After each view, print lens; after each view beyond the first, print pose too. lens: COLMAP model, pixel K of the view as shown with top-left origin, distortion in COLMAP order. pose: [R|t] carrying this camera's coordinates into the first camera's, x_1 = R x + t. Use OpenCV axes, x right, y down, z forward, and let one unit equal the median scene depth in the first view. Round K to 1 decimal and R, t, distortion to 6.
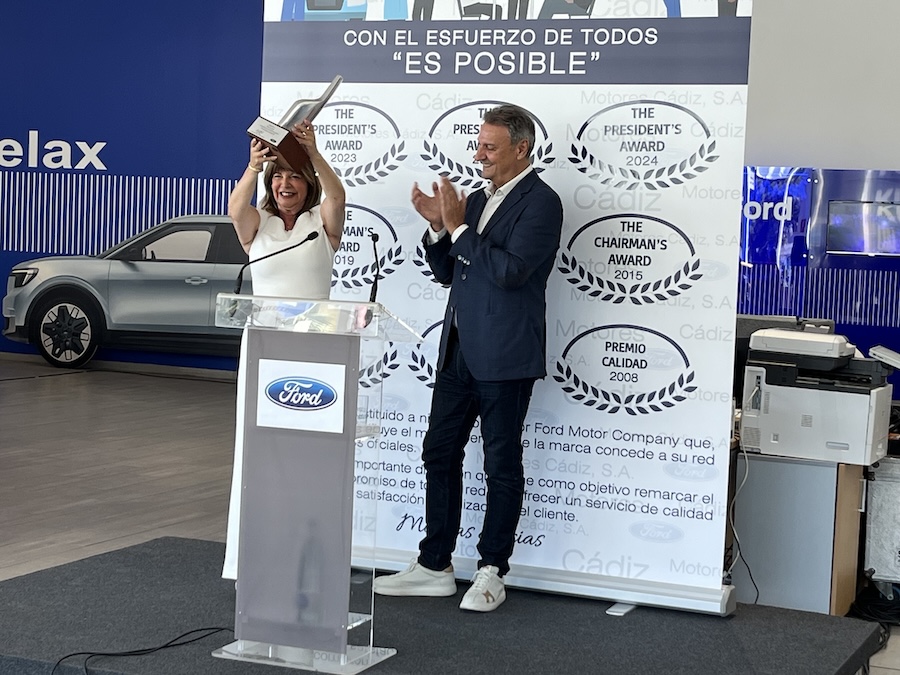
lens RADIAL K [[1822.1, 0, 419.1], [0, 1822.1, 305.8], [0, 0, 1]] dist [0.052308, 0.000000]
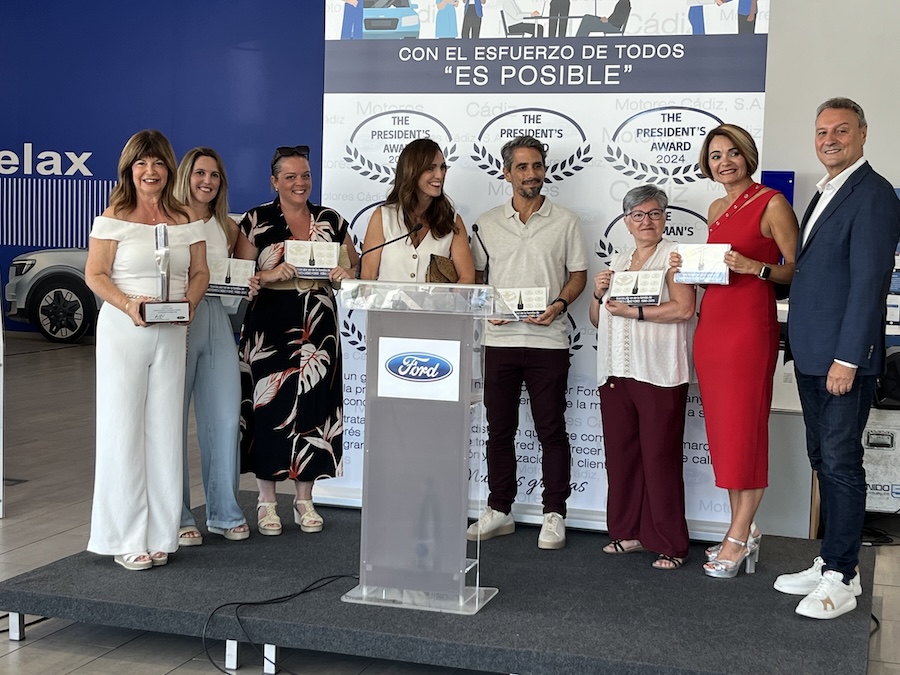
lens RADIAL K [[1453.8, 0, 449.7], [0, 1453.8, 340.4], [0, 0, 1]] dist [0.040573, 0.000000]
pose [[0.994840, -0.019990, 0.099470, -0.109244], [0.016141, 0.999095, 0.039350, -0.002871], [-0.100167, -0.037541, 0.994262, 0.085555]]
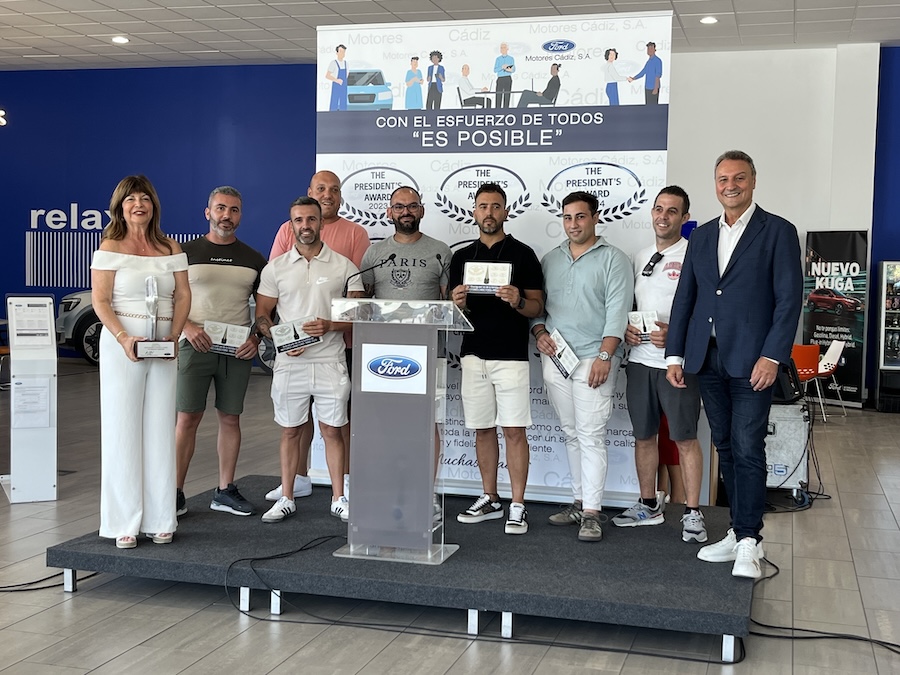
lens RADIAL K [[1192.1, 0, 452.2], [0, 1192.1, 334.4], [0, 0, 1]] dist [0.032677, 0.000000]
pose [[0.991688, -0.026242, 0.125962, -0.109792], [0.024820, 0.999609, 0.012846, 0.009563], [-0.126250, -0.009612, 0.991952, 0.064211]]
